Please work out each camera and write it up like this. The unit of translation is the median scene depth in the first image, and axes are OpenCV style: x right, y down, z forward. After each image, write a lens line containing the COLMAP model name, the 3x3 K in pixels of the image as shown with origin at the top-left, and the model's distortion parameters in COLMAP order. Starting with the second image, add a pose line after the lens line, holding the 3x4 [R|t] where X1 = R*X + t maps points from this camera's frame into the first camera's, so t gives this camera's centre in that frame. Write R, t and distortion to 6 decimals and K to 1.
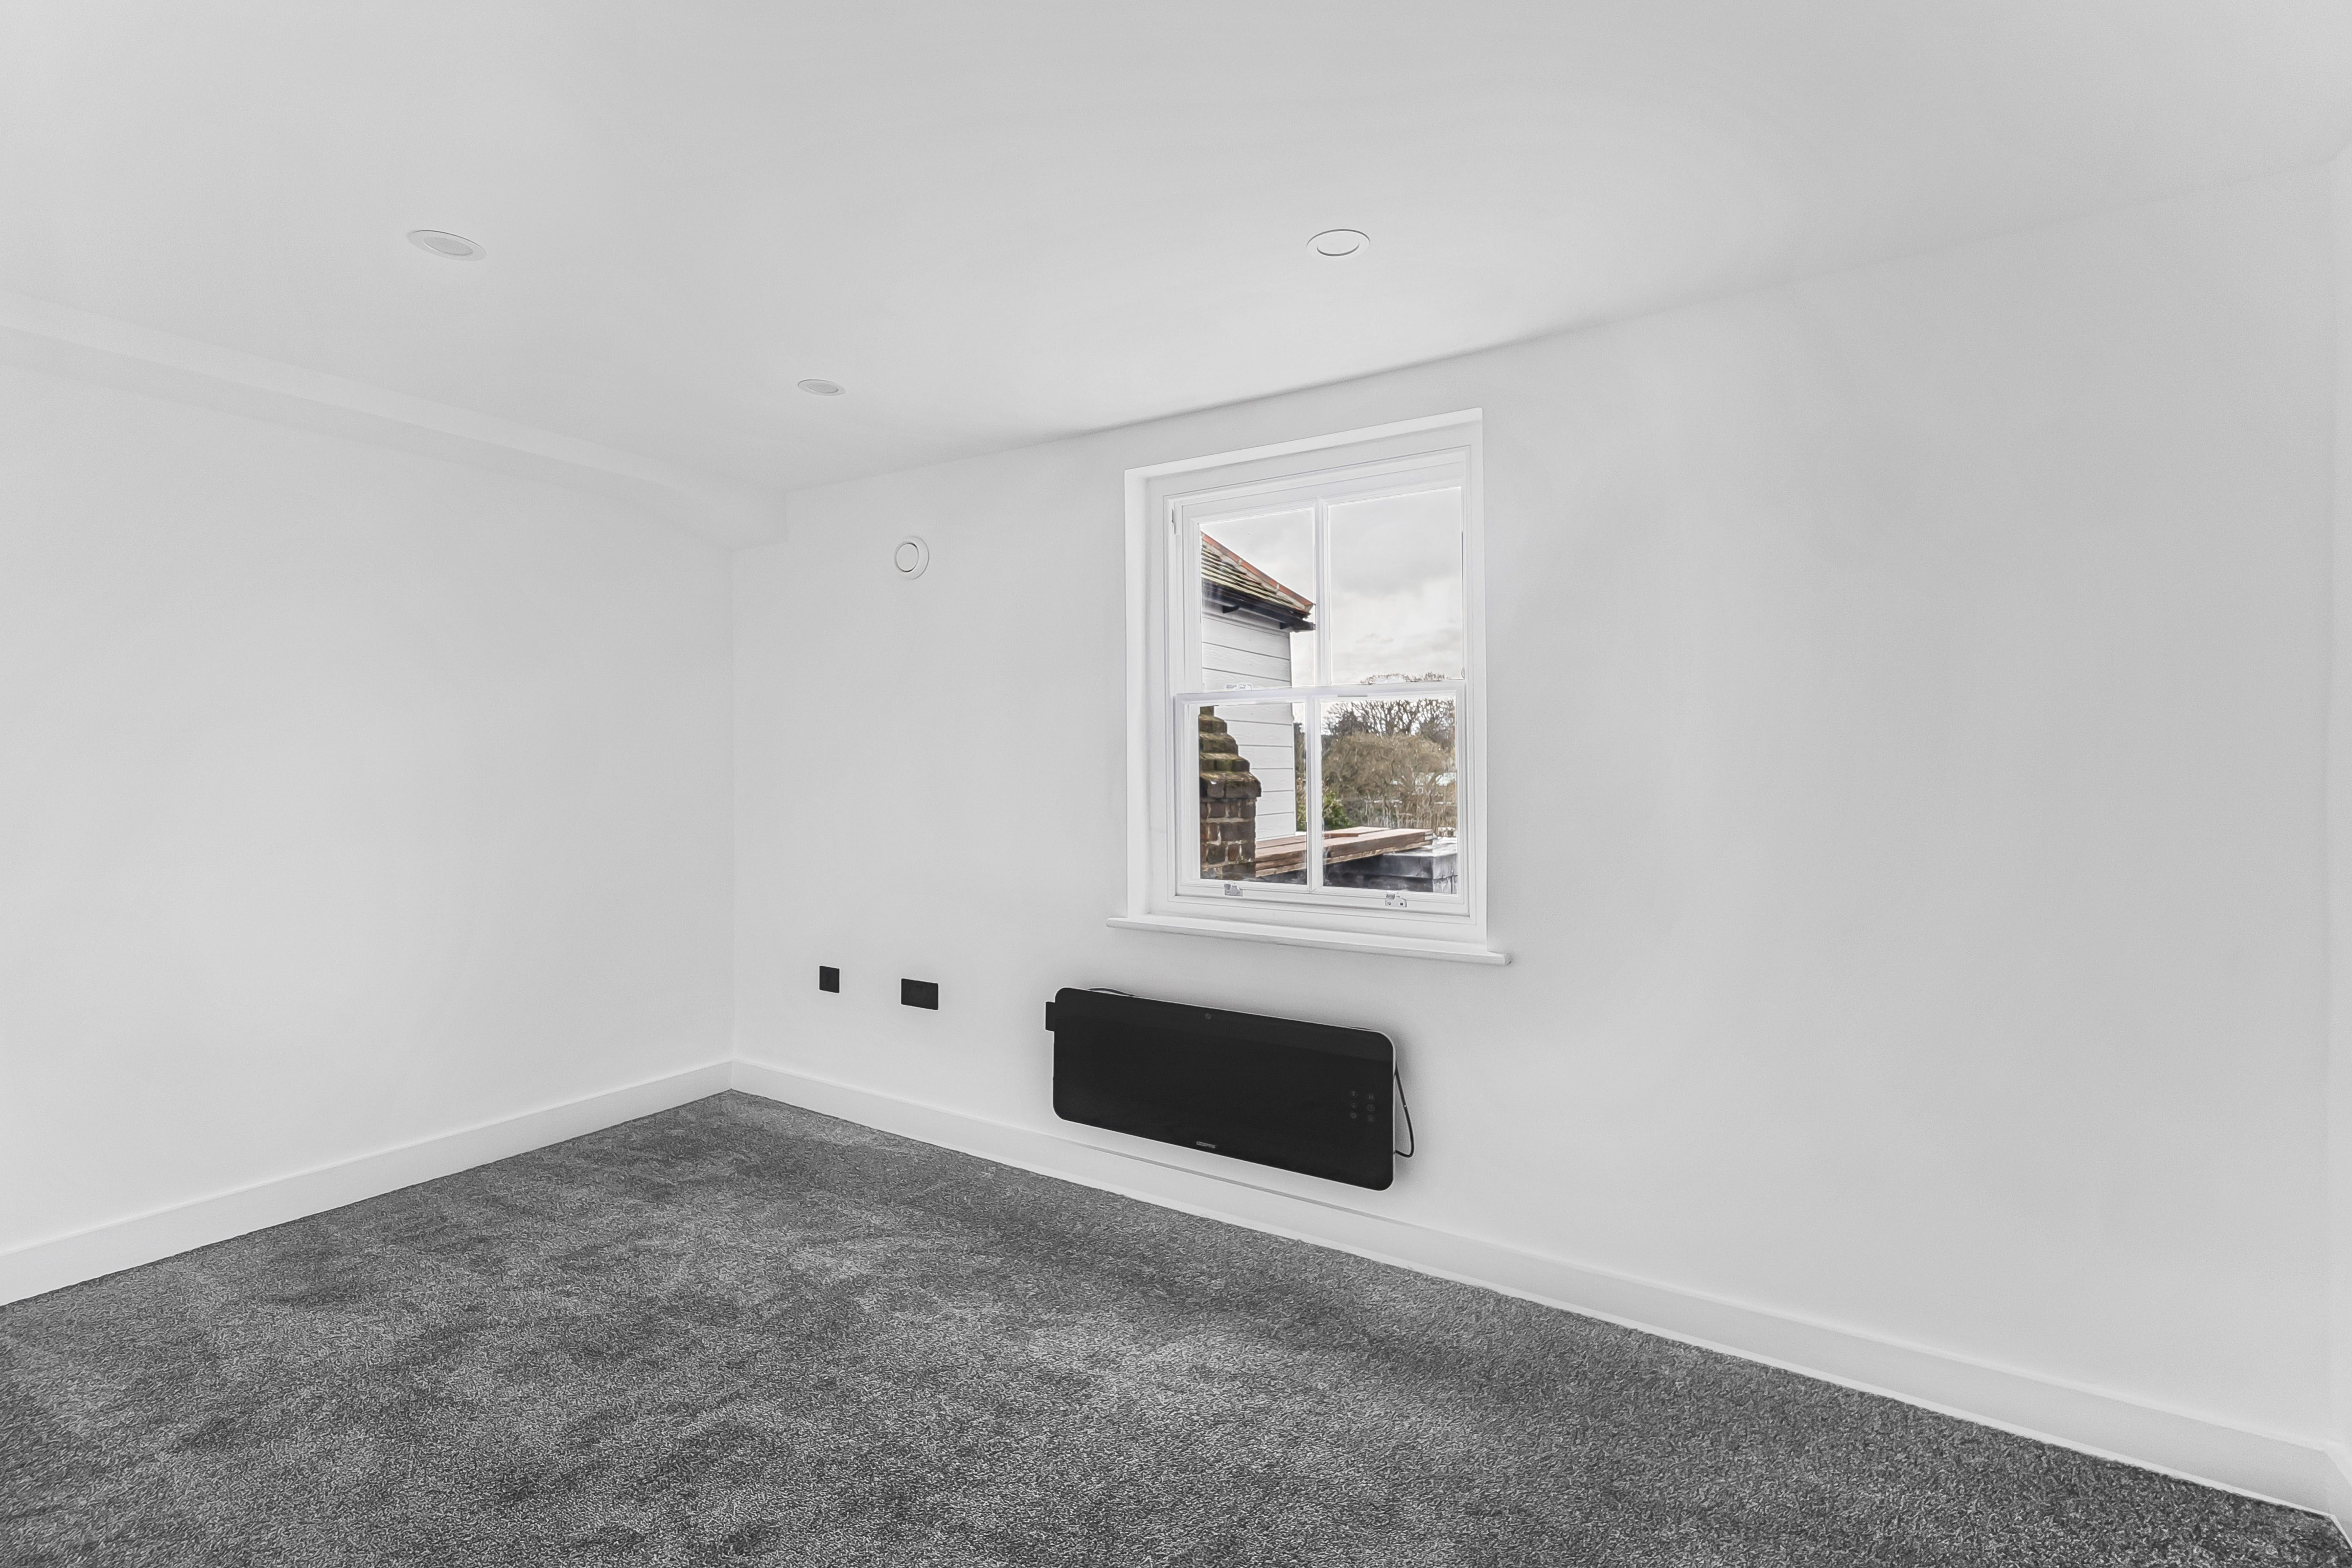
lens RADIAL K [[1061.6, 0, 1156.2], [0, 1061.6, 742.6], [0, 0, 1]] dist [-0.014034, 0.007529]
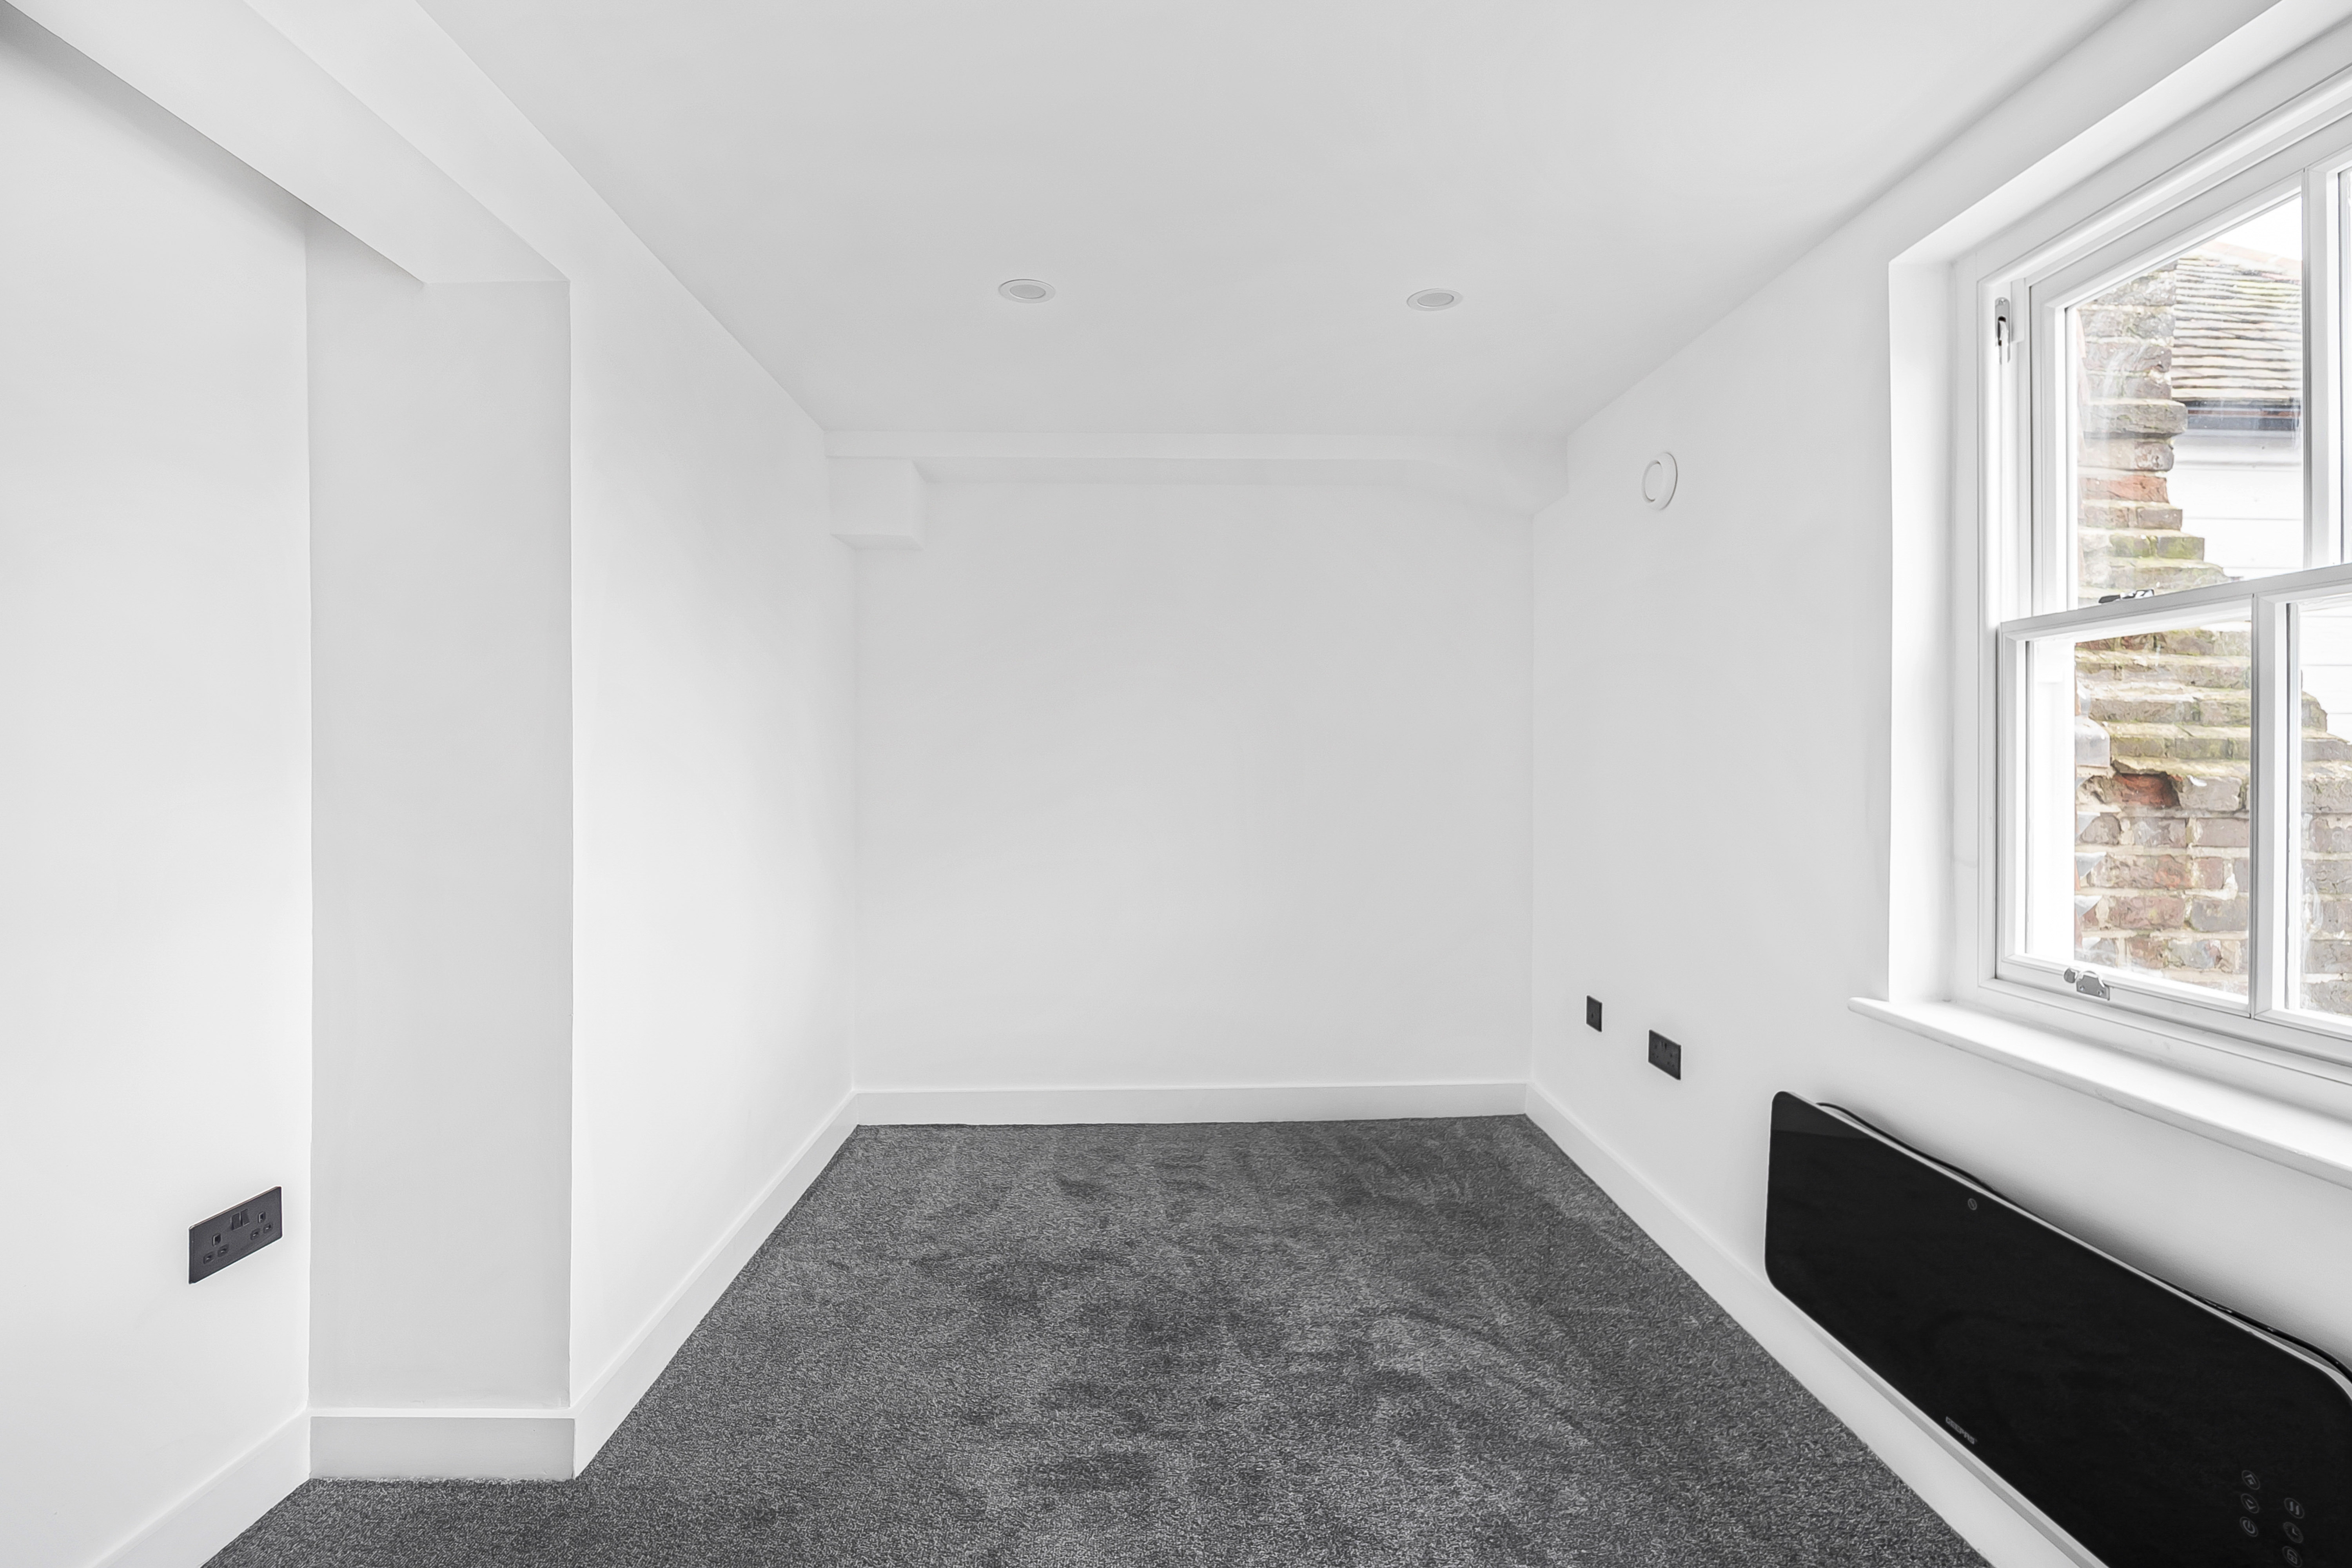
lens RADIAL K [[1081.2, 0, 1160.4], [0, 1081.2, 774.3], [0, 0, 1]] dist [-0.015328, 0.000402]
pose [[0.561185, 0.006095, -0.827668, 0.269541], [0.024450, 0.999414, 0.023939, 0.010875], [0.827329, -0.033671, 0.560708, 0.345637]]
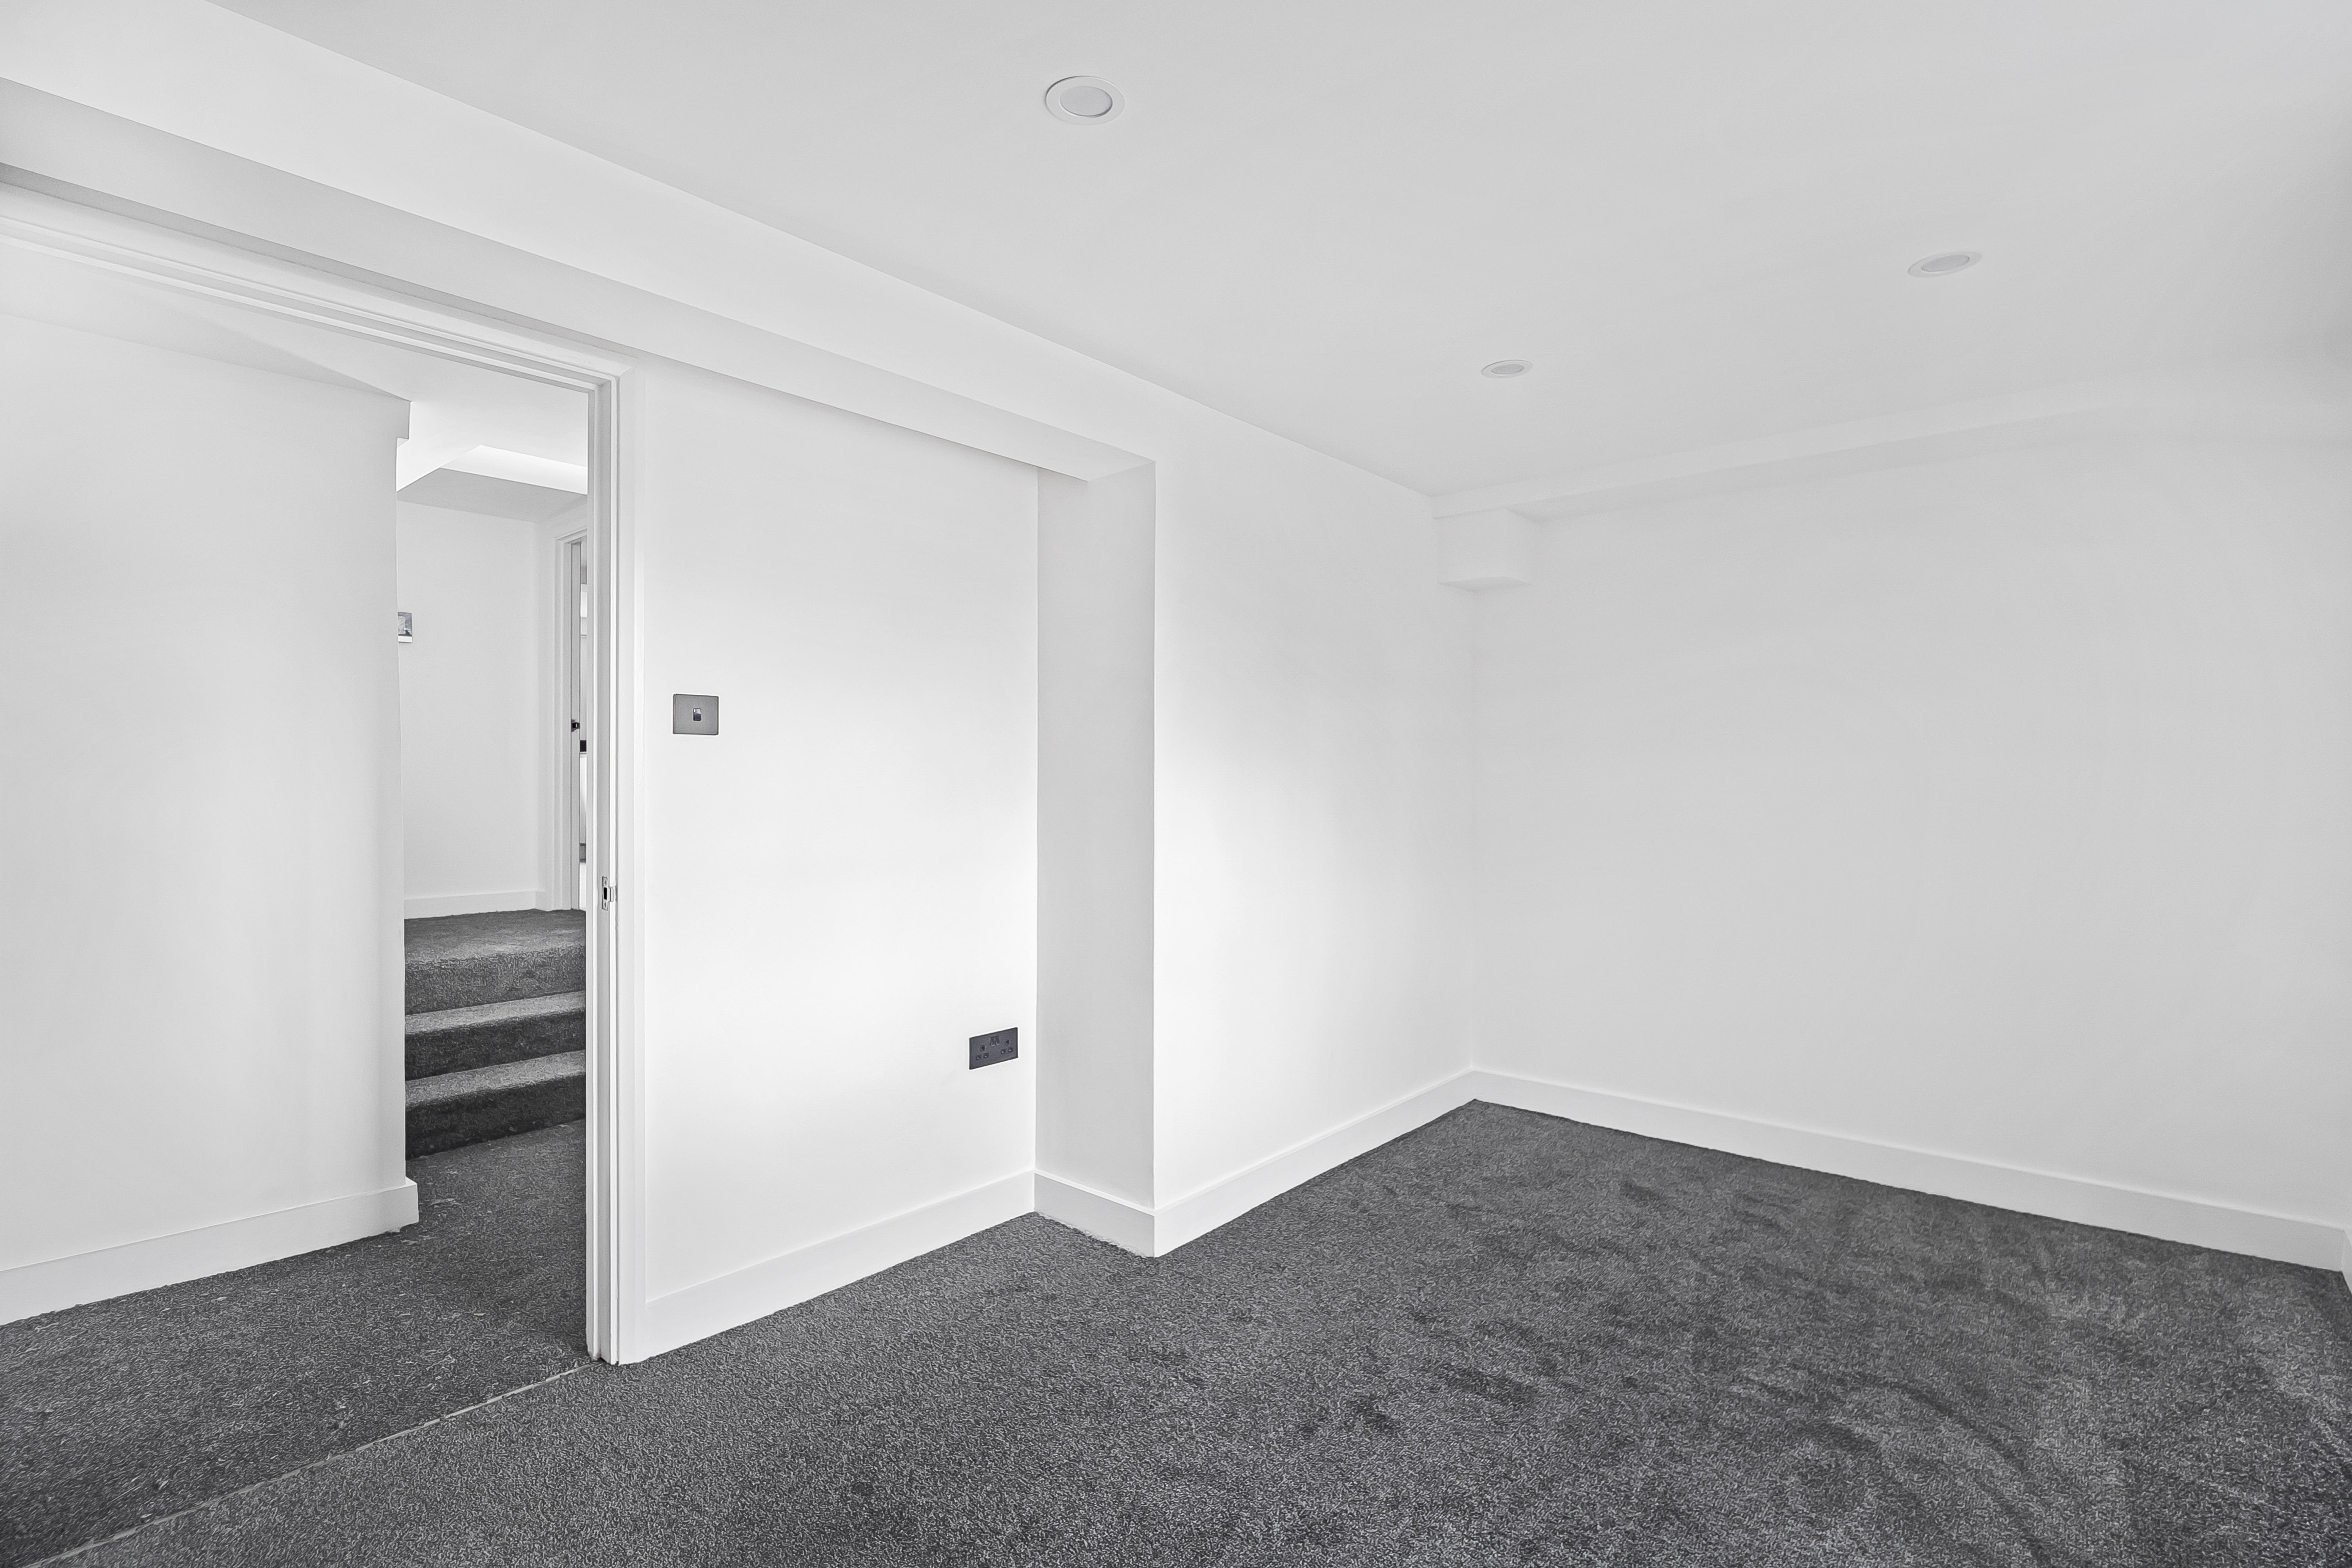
lens RADIAL K [[1062.5, 0, 1176.0], [0, 1062.5, 784.0], [0, 0, 1]] dist [0.000466, -0.001042]
pose [[-0.119553, 0.003996, -0.992820, 0.486274], [0.021465, 0.999769, 0.001439, 0.015302], [0.992596, -0.021139, -0.119611, 0.544505]]
